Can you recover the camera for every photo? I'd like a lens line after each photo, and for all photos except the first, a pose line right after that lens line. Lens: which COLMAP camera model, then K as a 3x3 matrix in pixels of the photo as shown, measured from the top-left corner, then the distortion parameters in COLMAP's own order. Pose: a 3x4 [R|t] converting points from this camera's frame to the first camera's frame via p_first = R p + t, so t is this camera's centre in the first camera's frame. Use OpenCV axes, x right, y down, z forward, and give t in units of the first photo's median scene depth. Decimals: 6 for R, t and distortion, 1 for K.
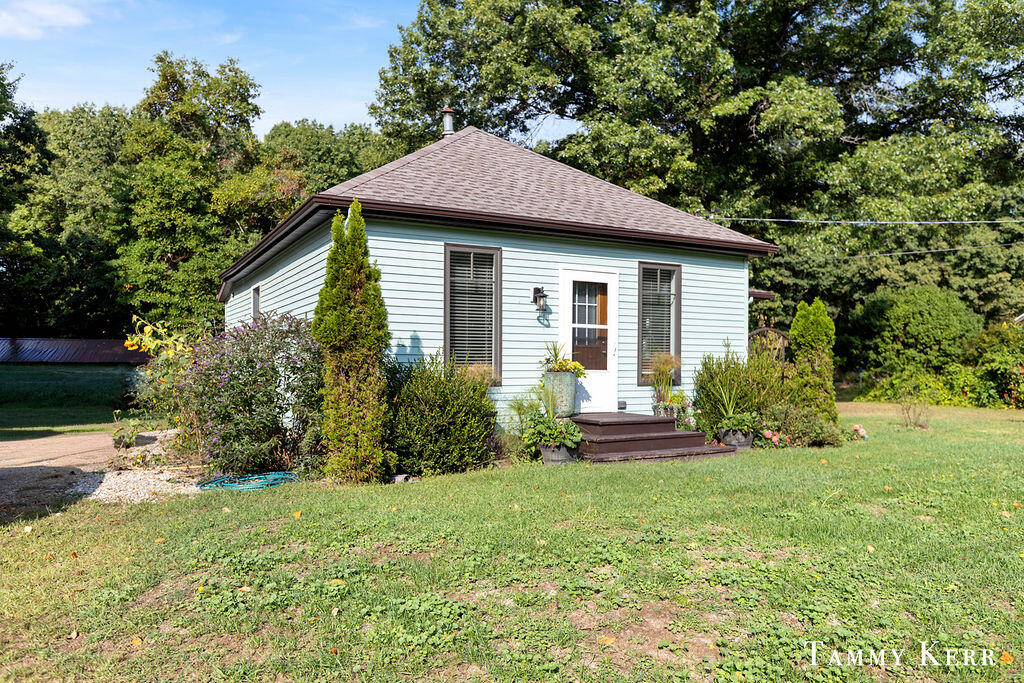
lens RADIAL K [[751.6, 0, 512.5], [0, 751.6, 395.7], [0, 0, 1]] dist [-0.006276, -0.003479]
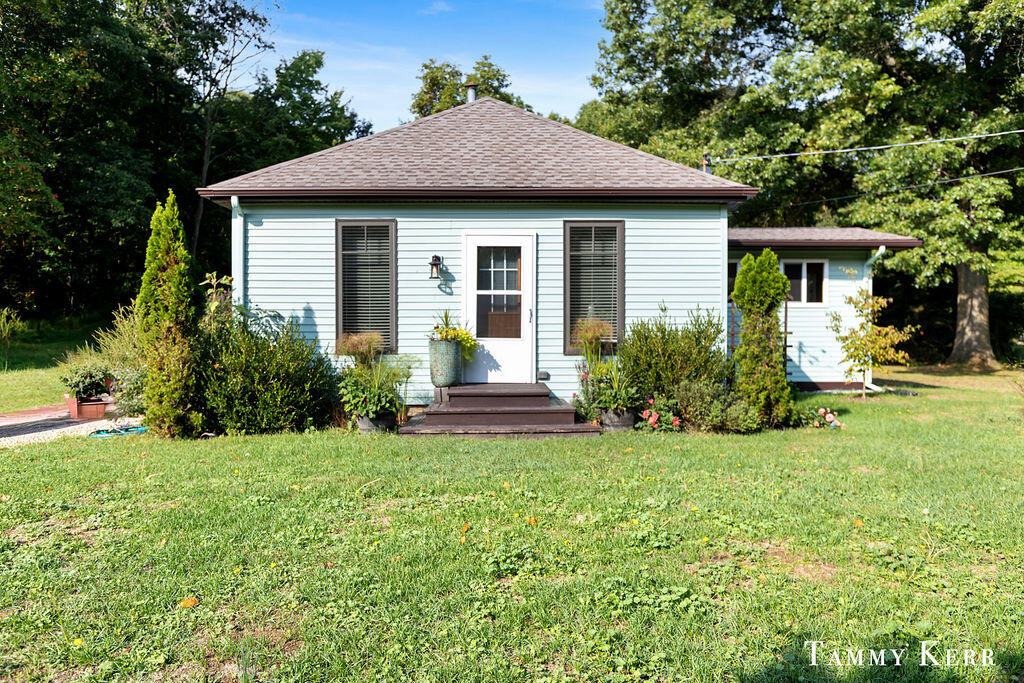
lens RADIAL K [[742.7, 0, 512.0], [0, 742.7, 341.5], [0, 0, 1]] dist [-0.001522, -0.000235]
pose [[0.881390, 0.003522, -0.472377, 0.574989], [-0.013981, 0.999729, -0.018633, -0.012752], [0.472183, 0.023027, 0.881200, 0.176353]]
